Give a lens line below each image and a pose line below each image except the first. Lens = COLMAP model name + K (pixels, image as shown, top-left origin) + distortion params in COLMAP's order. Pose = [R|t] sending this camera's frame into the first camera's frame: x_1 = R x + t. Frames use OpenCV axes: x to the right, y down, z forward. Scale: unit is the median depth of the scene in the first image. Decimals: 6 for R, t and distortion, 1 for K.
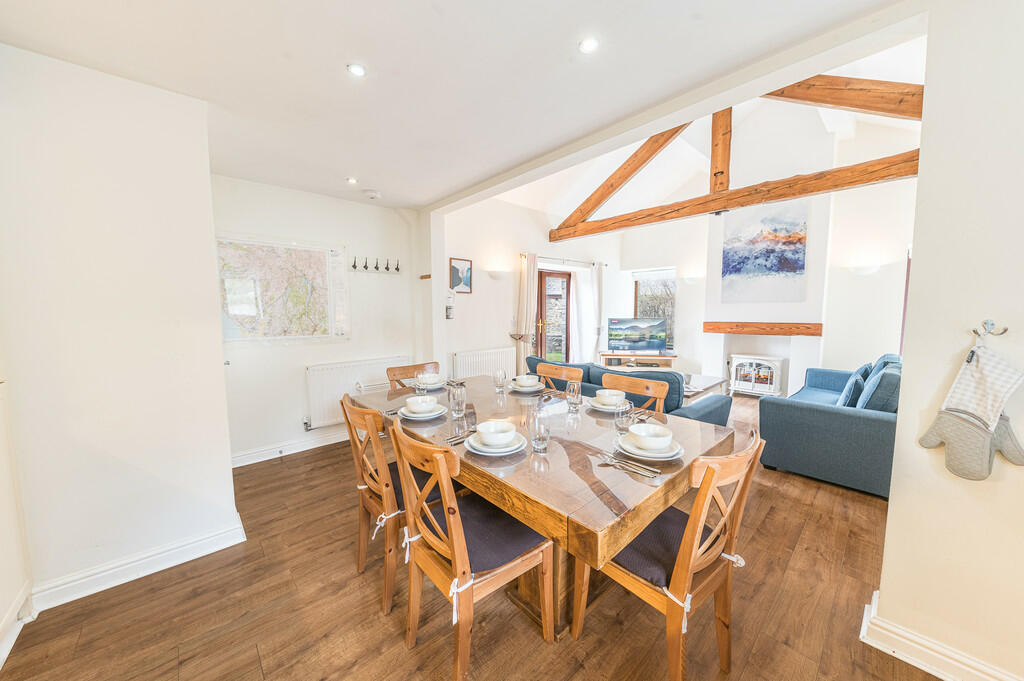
lens RADIAL K [[350.5, 0, 510.6], [0, 350.5, 339.0], [0, 0, 1]] dist [0.000371, -0.000039]
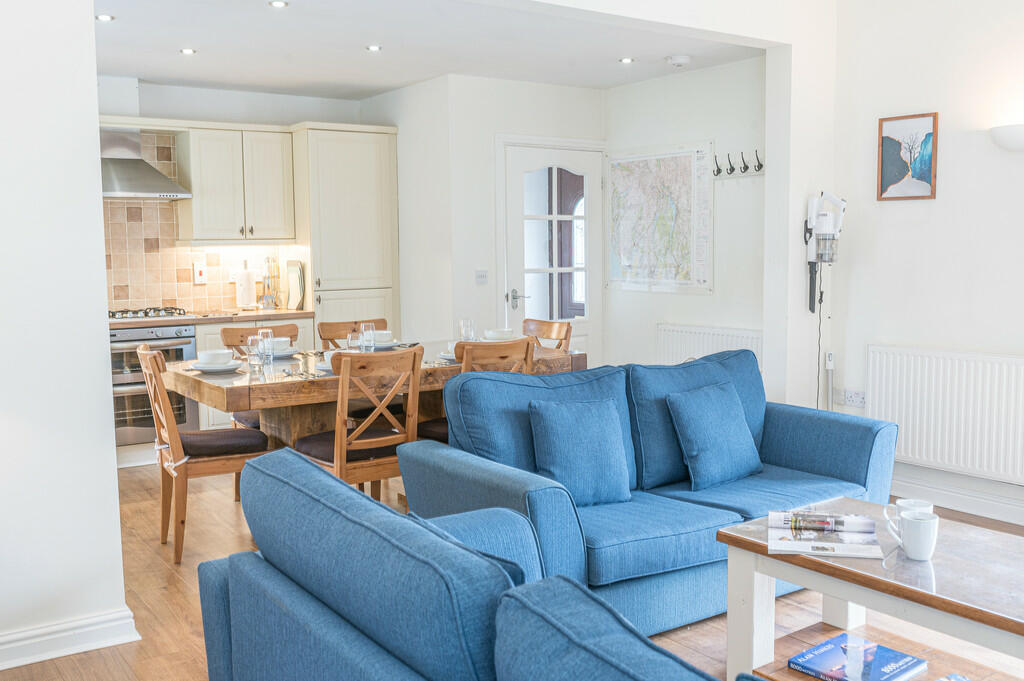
lens RADIAL K [[981.5, 0, 511.5], [0, 981.5, 337.3], [0, 0, 1]] dist [-0.056954, 0.000000]
pose [[-0.147138, 0.099136, -0.984135, 1.066232], [-0.068026, 0.991595, 0.110058, -0.068803], [0.986774, 0.083140, -0.139157, 0.743557]]
